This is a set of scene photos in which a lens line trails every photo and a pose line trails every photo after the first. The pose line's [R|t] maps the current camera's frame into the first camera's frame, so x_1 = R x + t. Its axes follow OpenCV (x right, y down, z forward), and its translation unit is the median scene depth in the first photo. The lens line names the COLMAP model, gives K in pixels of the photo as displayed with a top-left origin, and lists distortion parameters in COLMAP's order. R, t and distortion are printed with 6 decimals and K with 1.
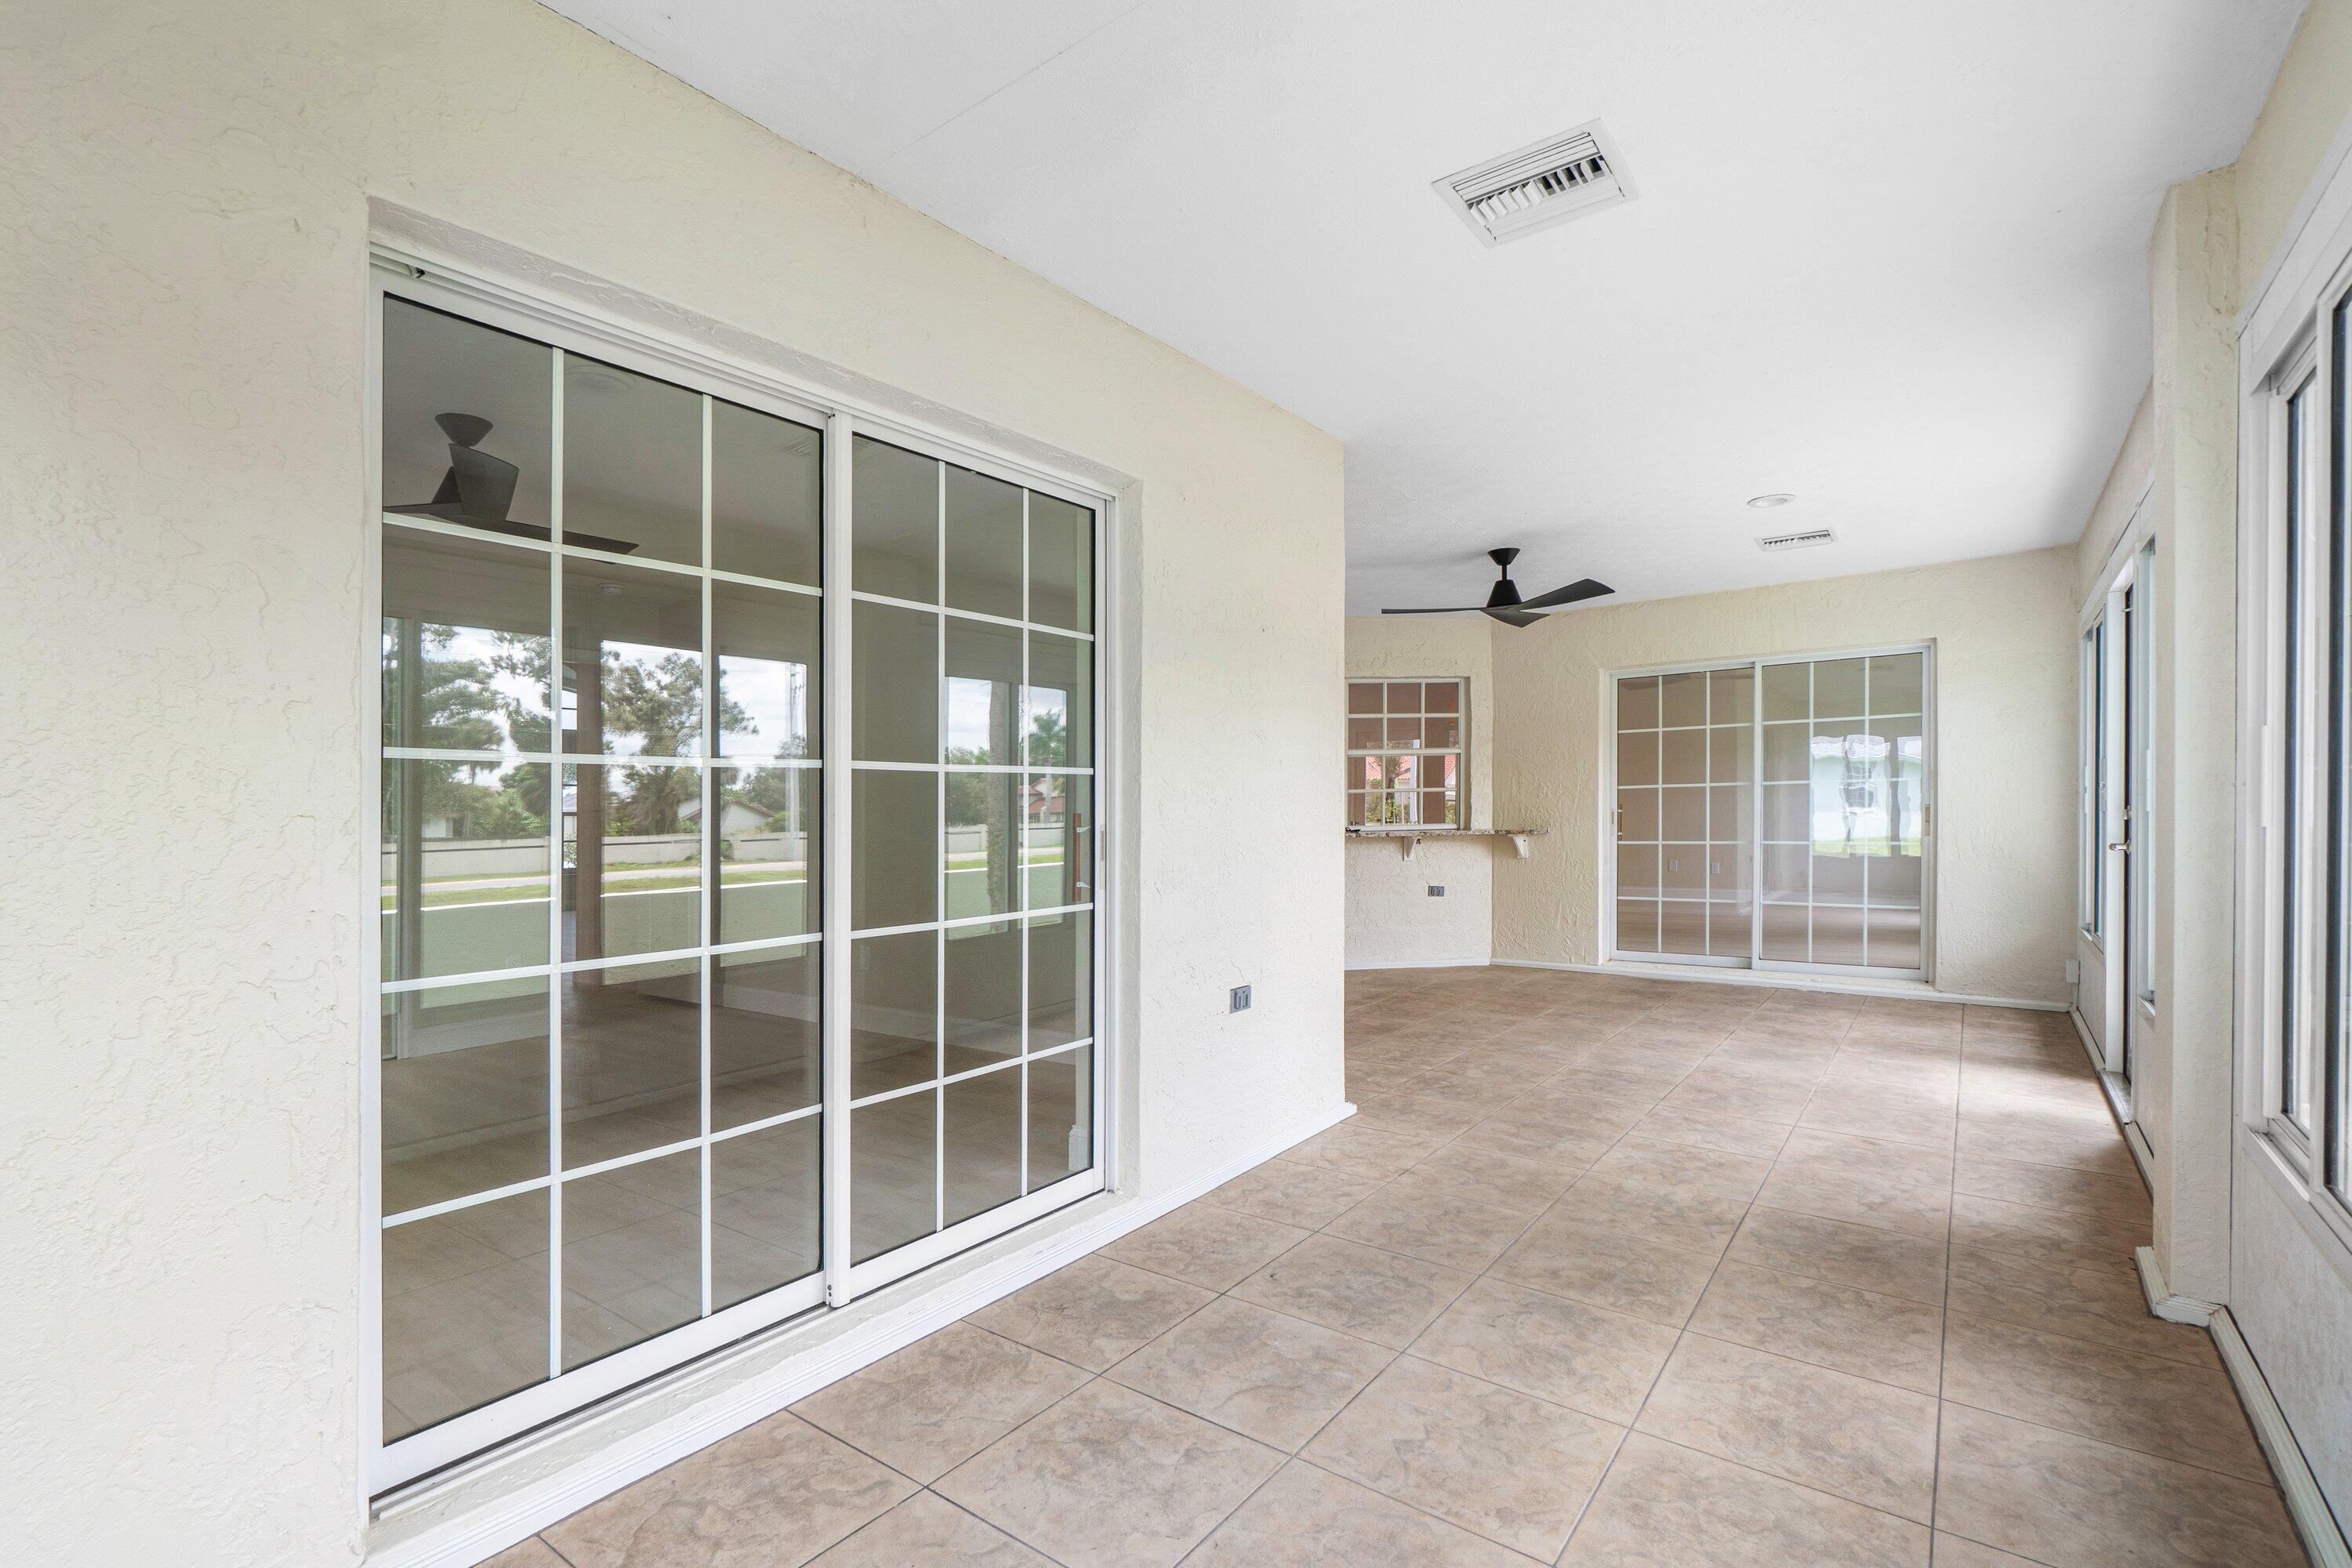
lens RADIAL K [[1076.1, 0, 1171.9], [0, 1076.1, 815.6], [0, 0, 1]] dist [0.001766, 0.000222]
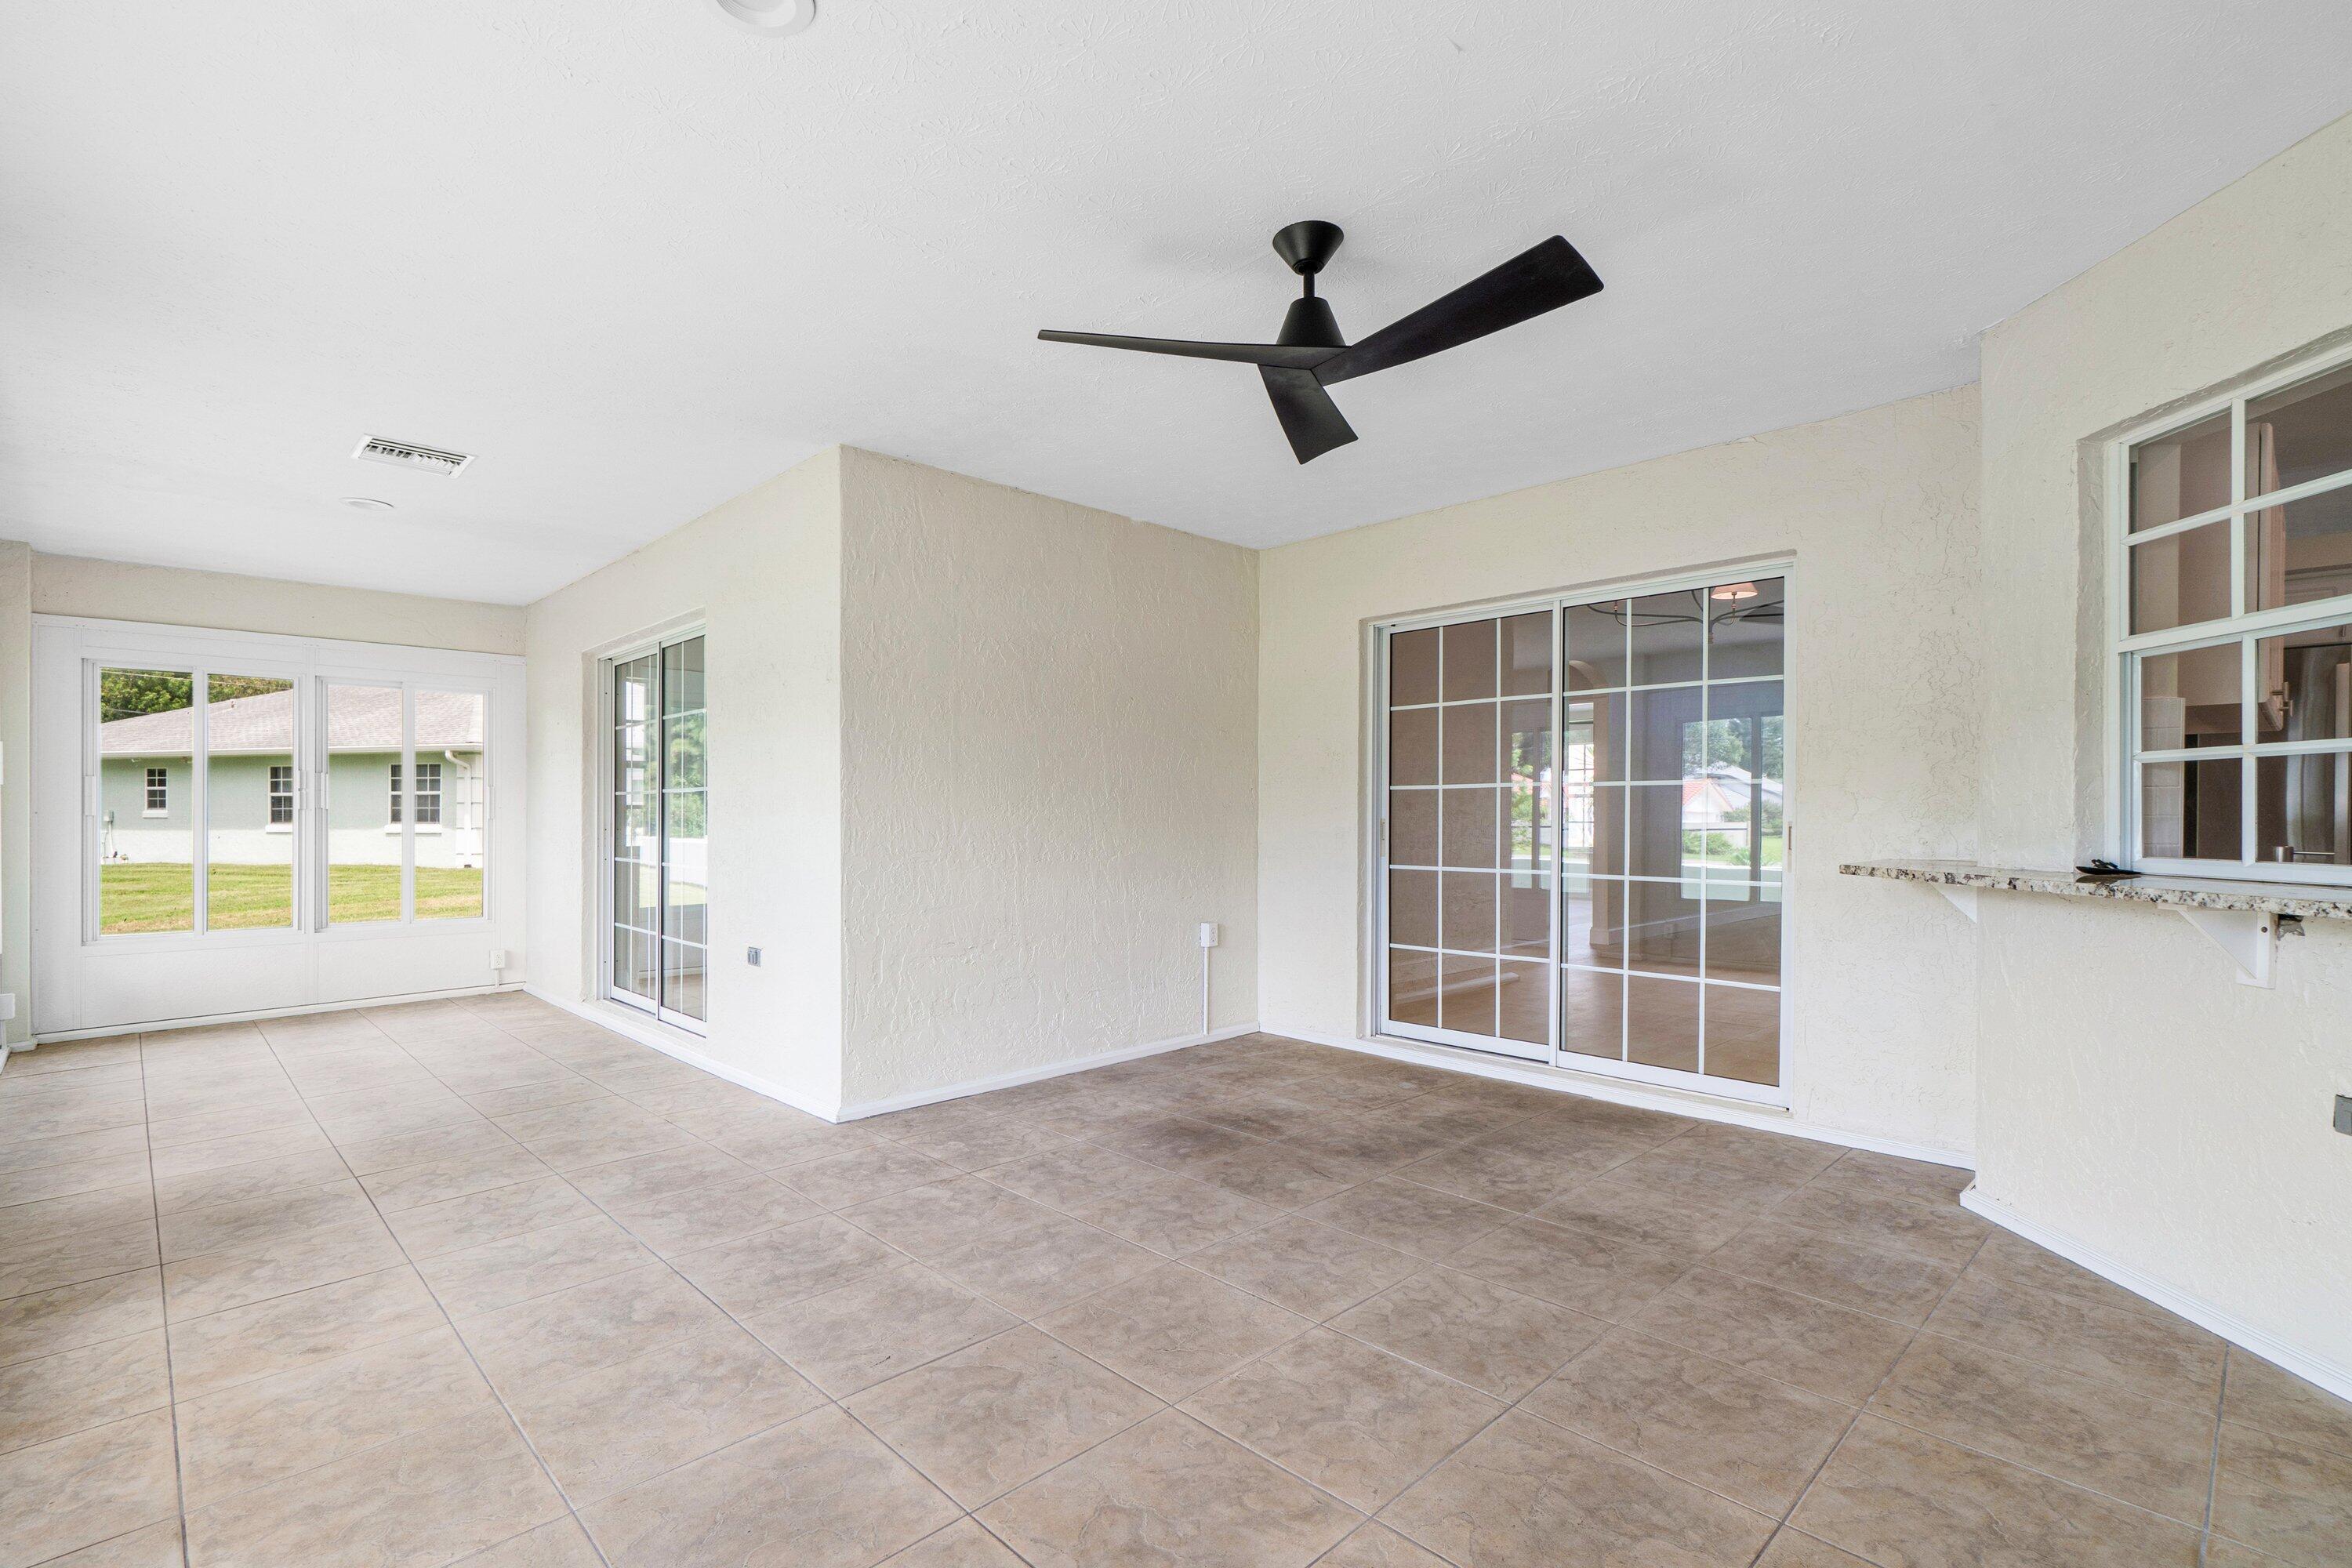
lens RADIAL K [[1076.1, 0, 1171.9], [0, 1076.1, 815.6], [0, 0, 1]] dist [0.001766, 0.000222]
pose [[-0.154906, 0.022171, -0.987680, 0.933934], [0.001758, 0.999753, 0.022166, -0.021547], [0.987928, 0.001697, -0.154907, 1.250278]]
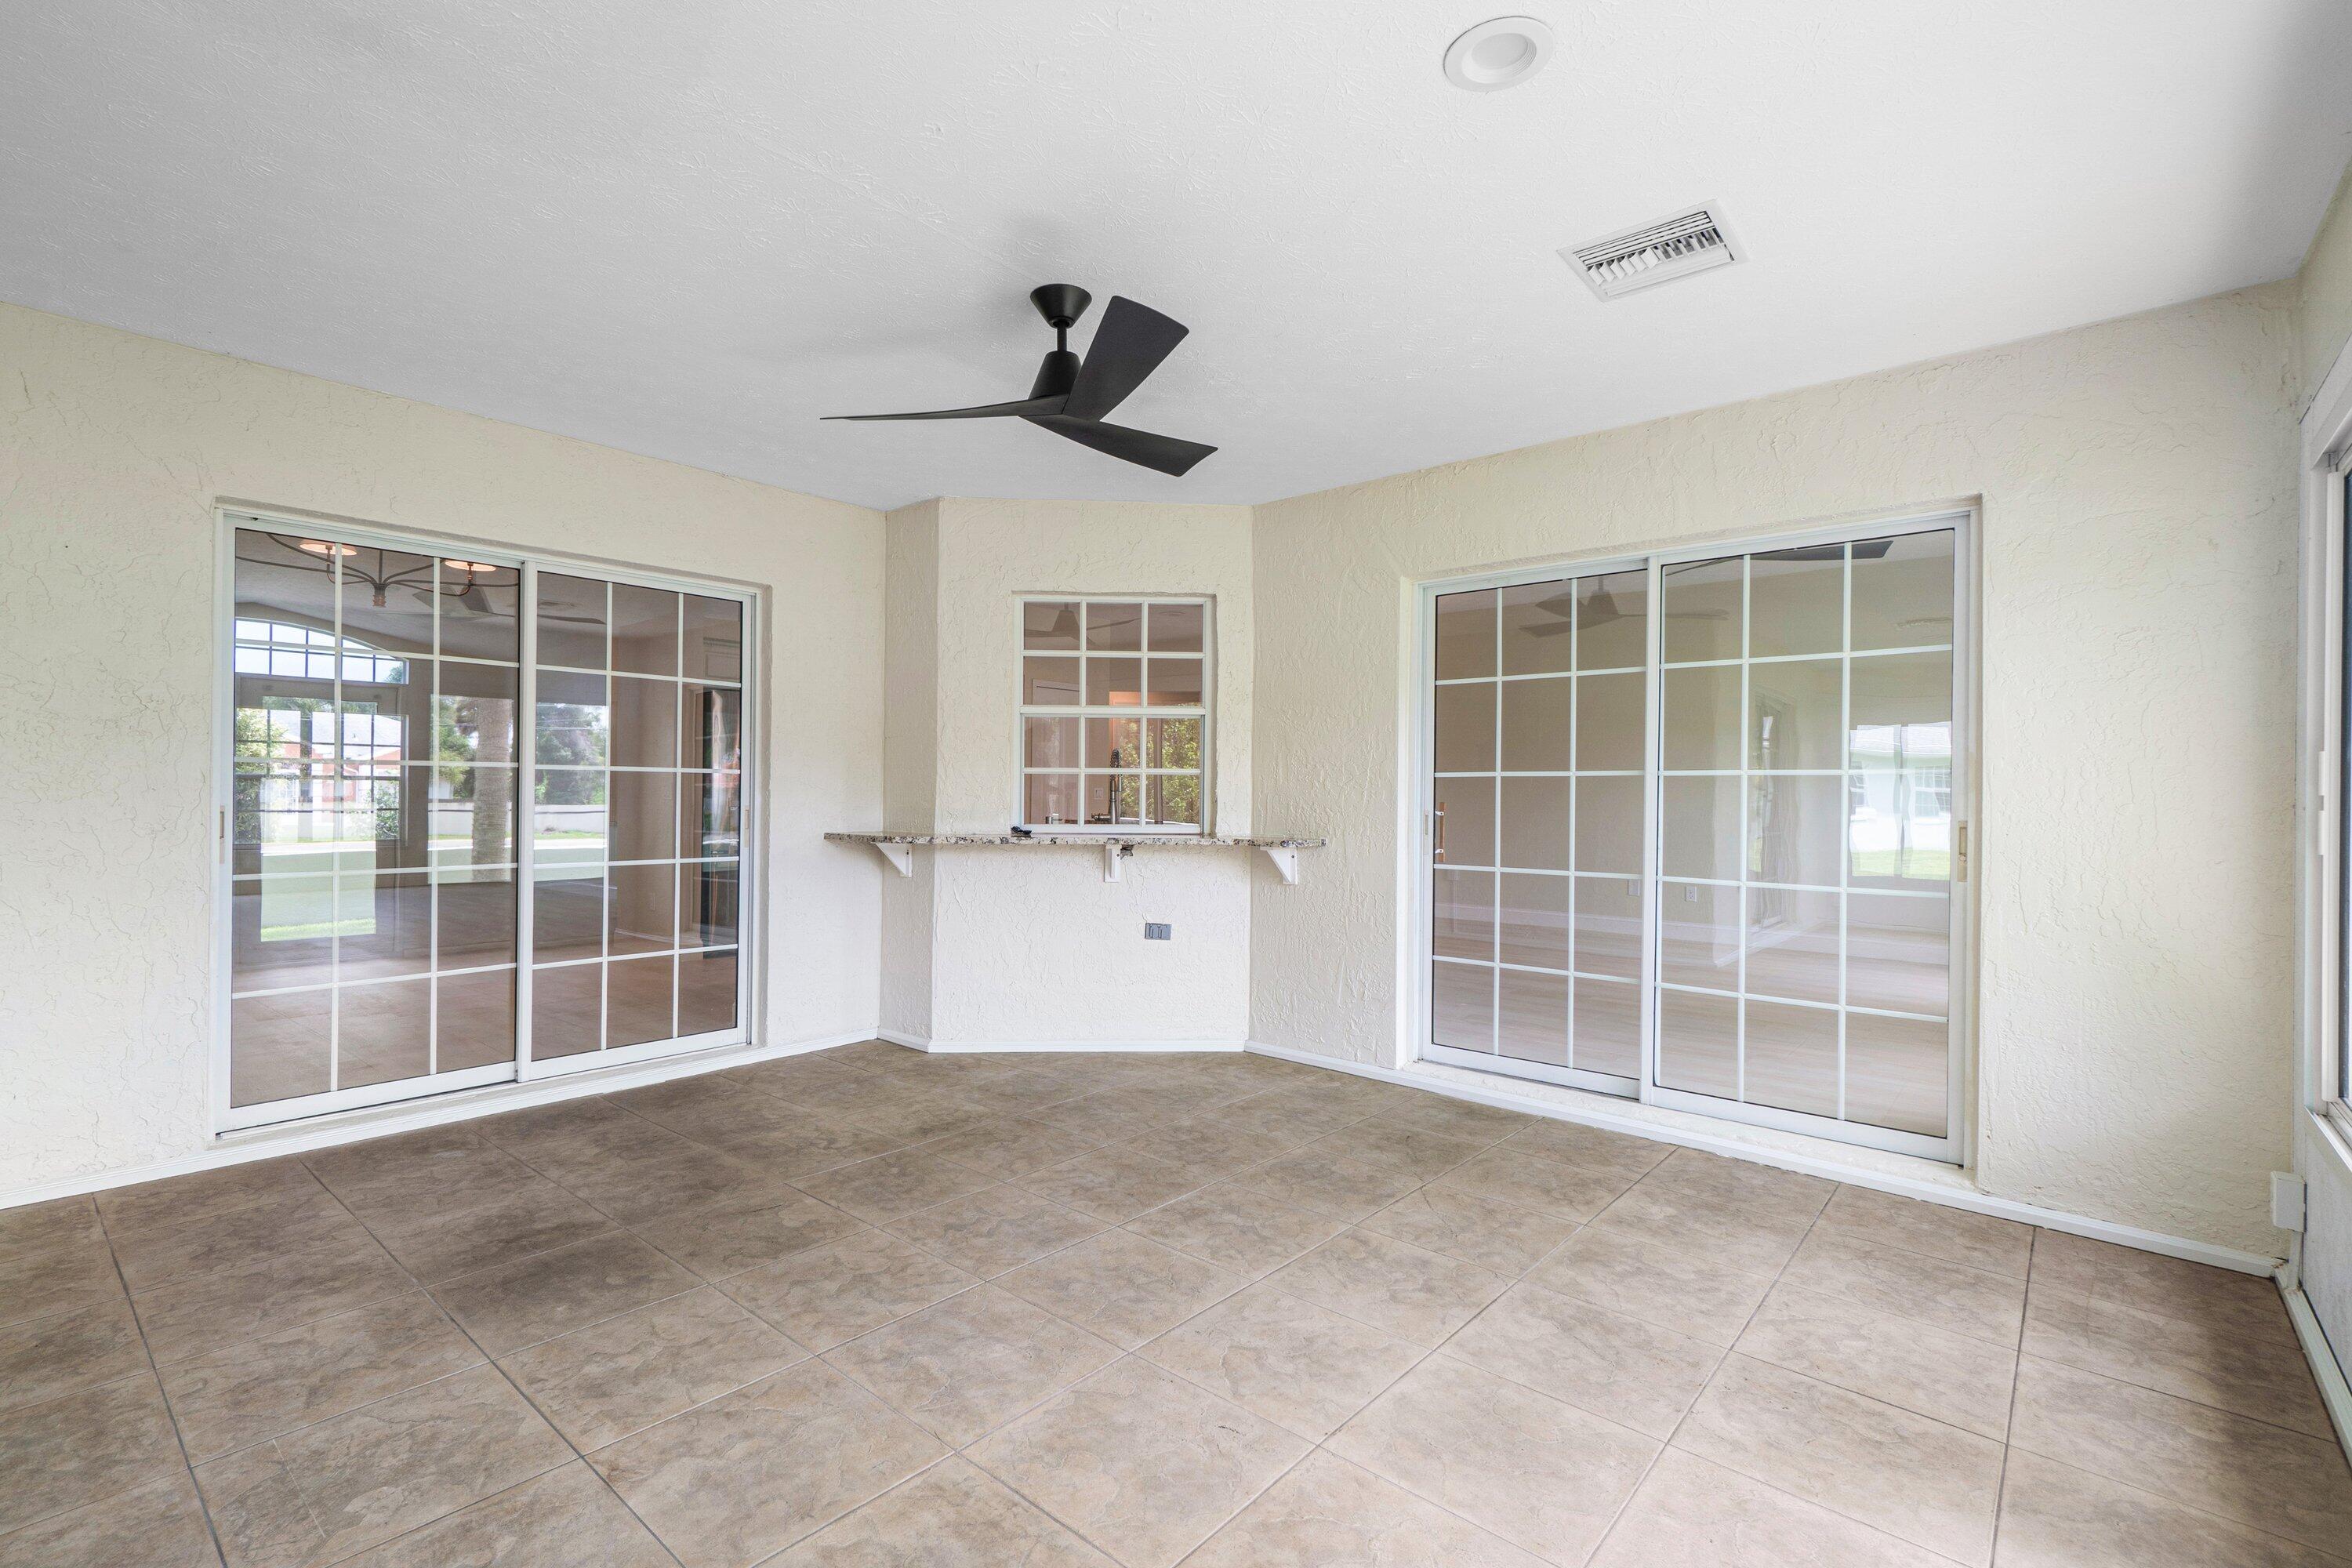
lens RADIAL K [[1066.9, 0, 1131.4], [0, 1066.9, 767.7], [0, 0, 1]] dist [0.000417, 0.000799]
pose [[0.995440, 0.024893, -0.092089, 0.474862], [-0.027225, 0.999338, -0.024151, -0.017454], [0.091427, 0.026548, 0.995458, 0.614394]]
